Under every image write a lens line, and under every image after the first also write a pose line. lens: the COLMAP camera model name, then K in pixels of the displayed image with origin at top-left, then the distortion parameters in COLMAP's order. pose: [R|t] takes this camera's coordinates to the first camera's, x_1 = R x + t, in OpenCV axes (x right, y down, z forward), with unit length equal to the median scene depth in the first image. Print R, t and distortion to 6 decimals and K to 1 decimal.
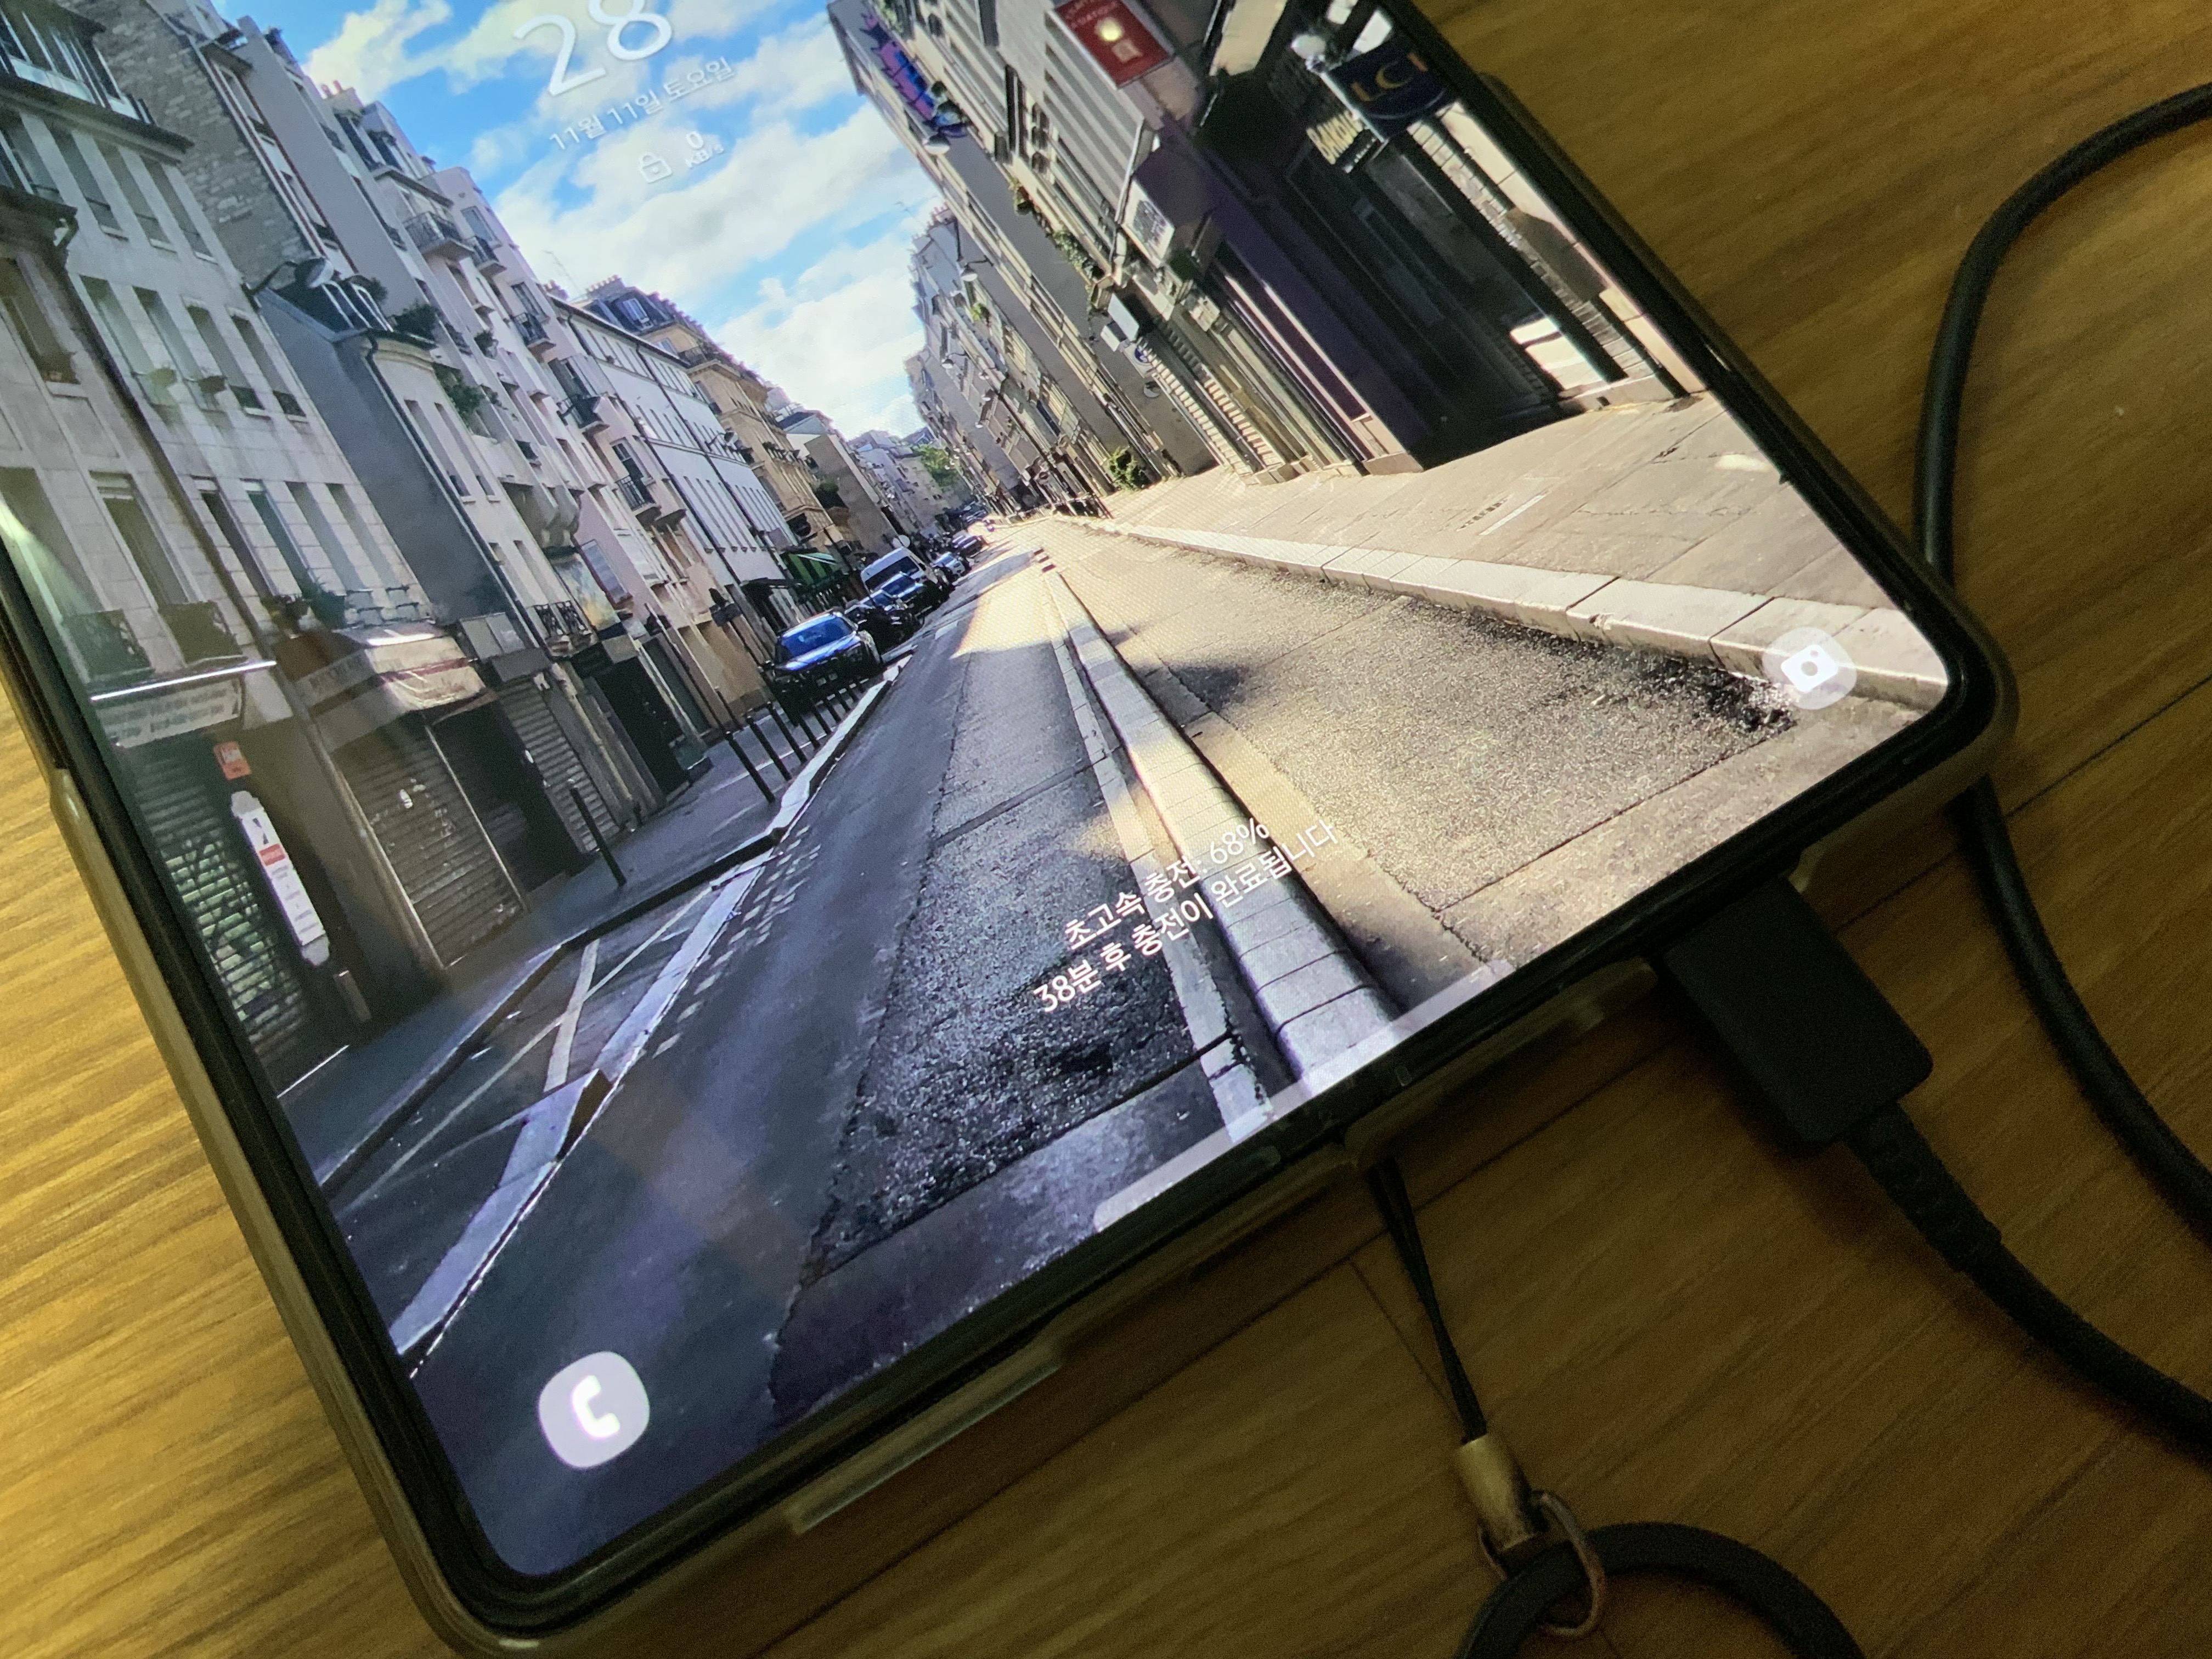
lens RADIAL K [[1871.8, 0, 1107.7], [0, 1871.8, 832.8], [0, 0, 1]] dist [0.033473, -0.020159]
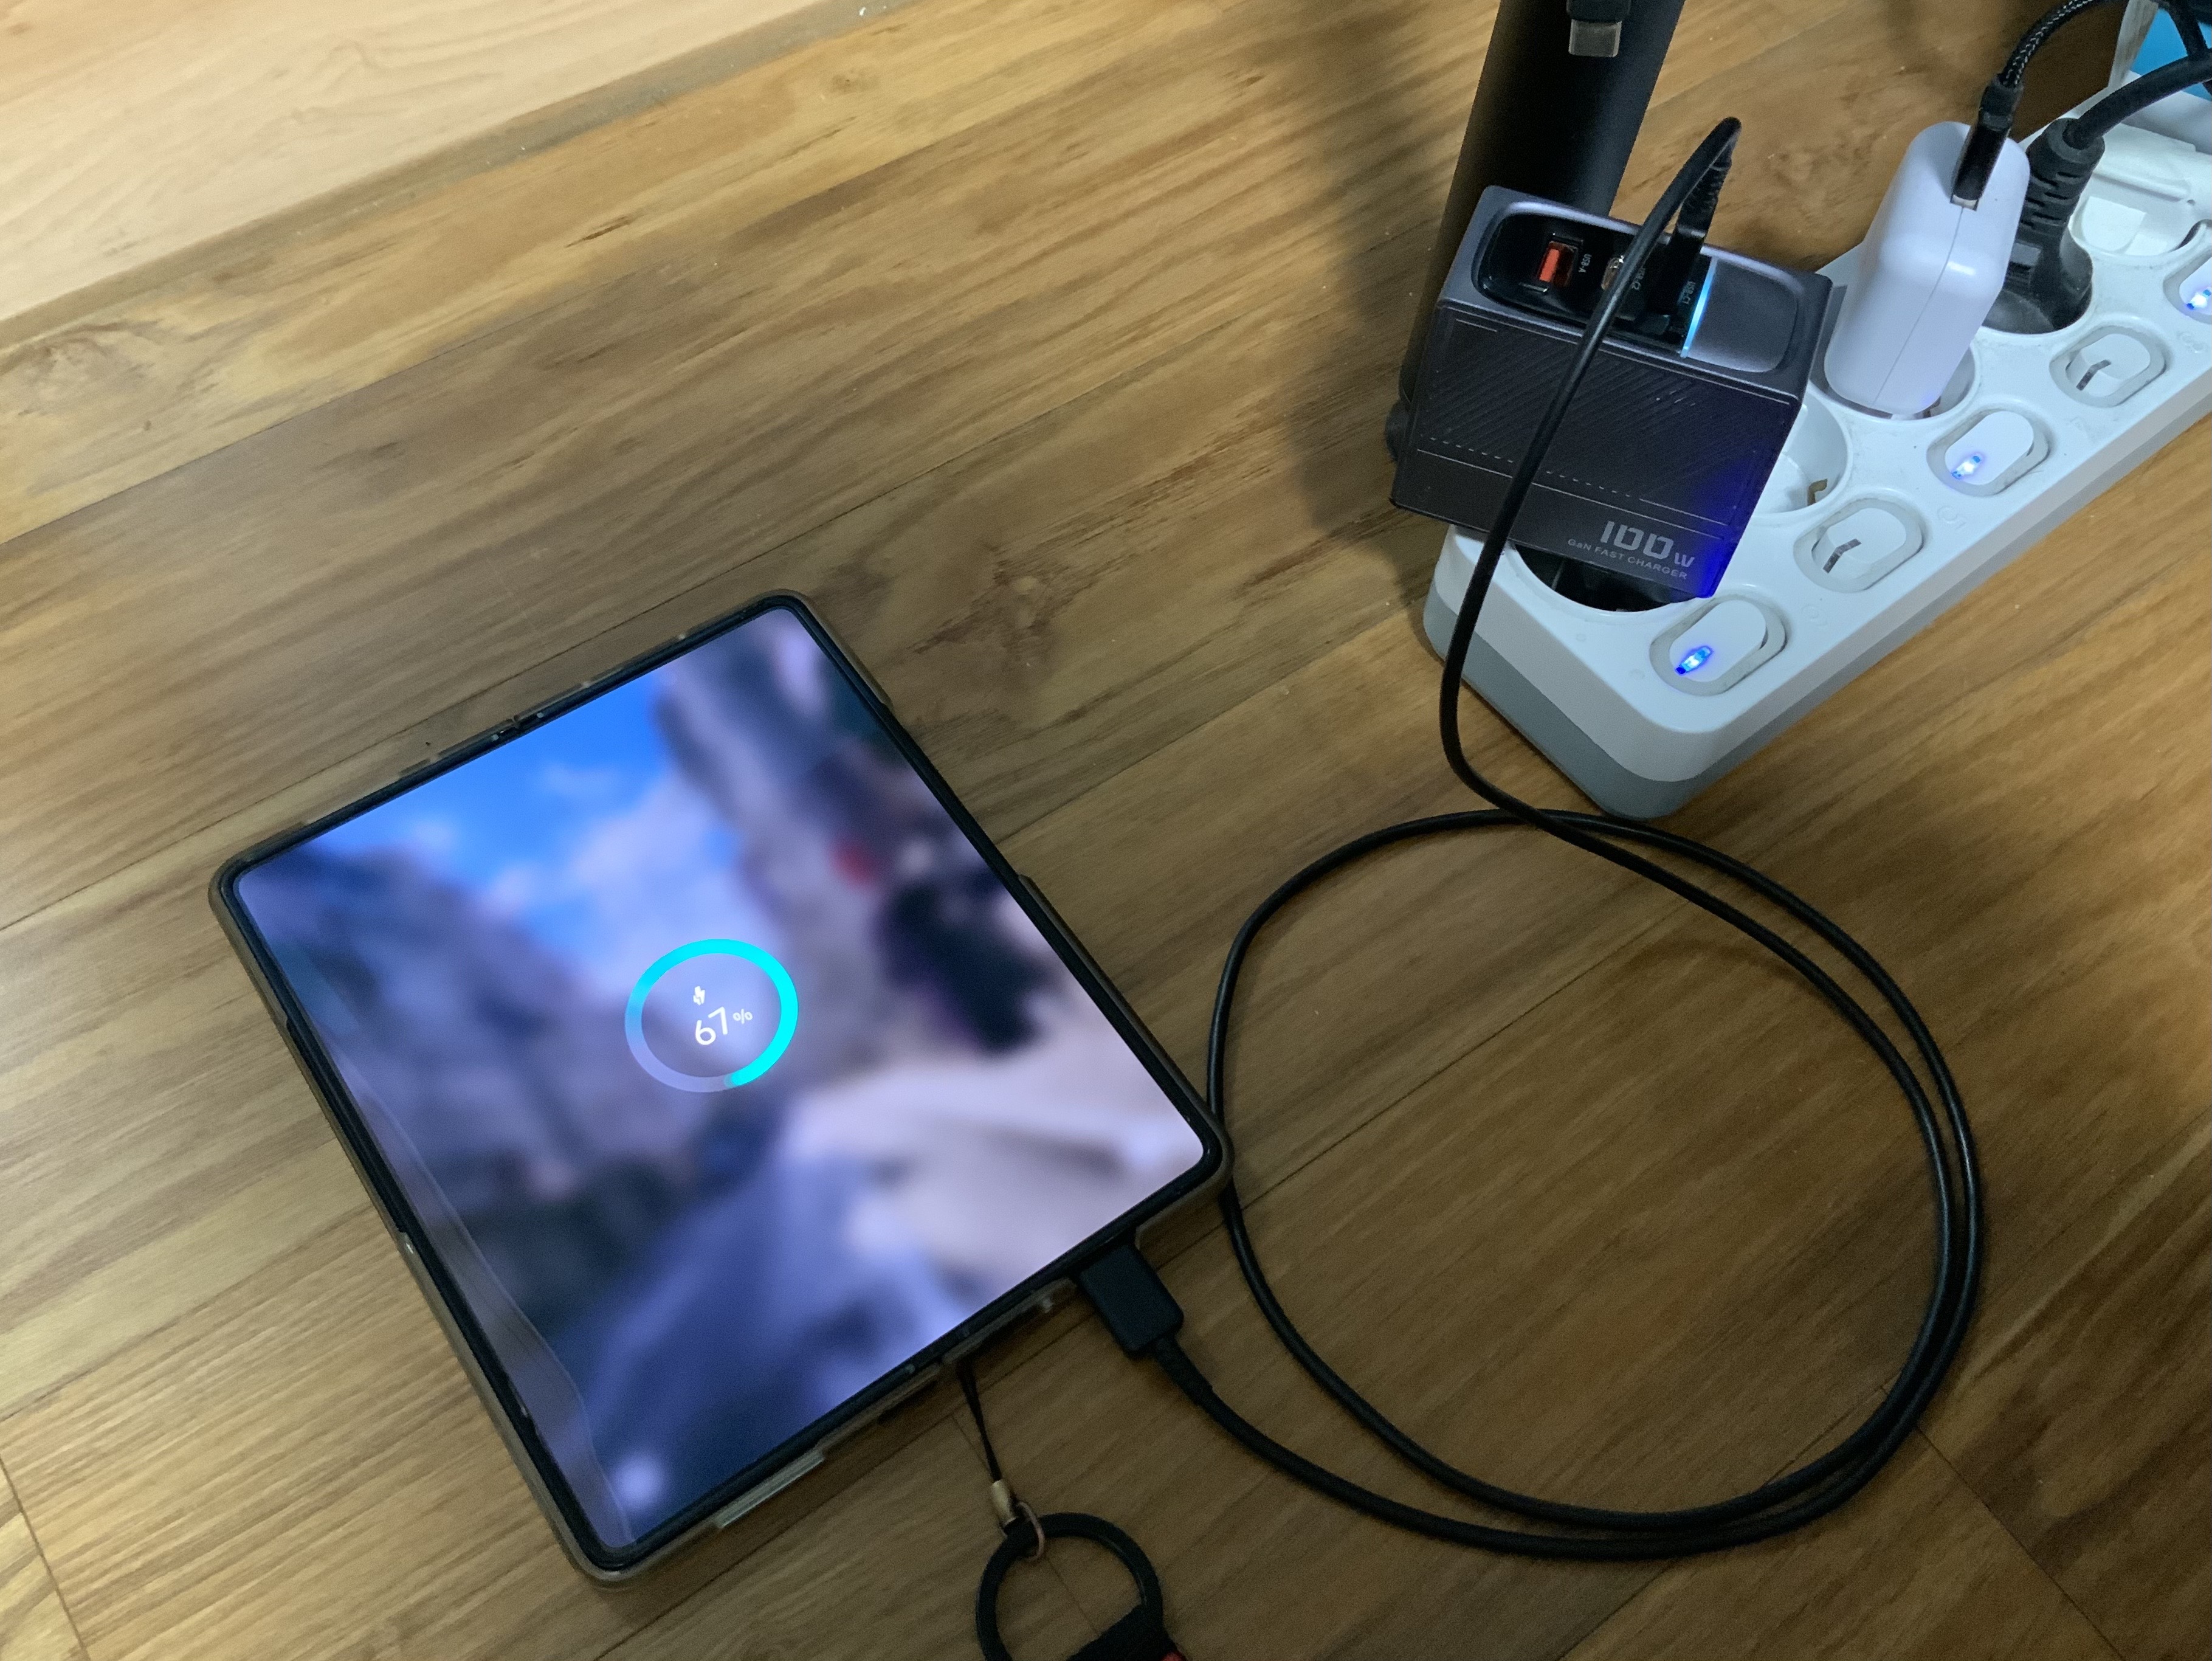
lens RADIAL K [[1872.0, 0, 1096.2], [0, 1872.0, 823.0], [0, 0, 1]] dist [0.033473, -0.020159]
pose [[0.997806, -0.038214, 0.054055, 0.214986], [0.047731, 0.981110, -0.187468, -0.054148], [-0.045870, 0.189637, 0.980782, -1.505093]]
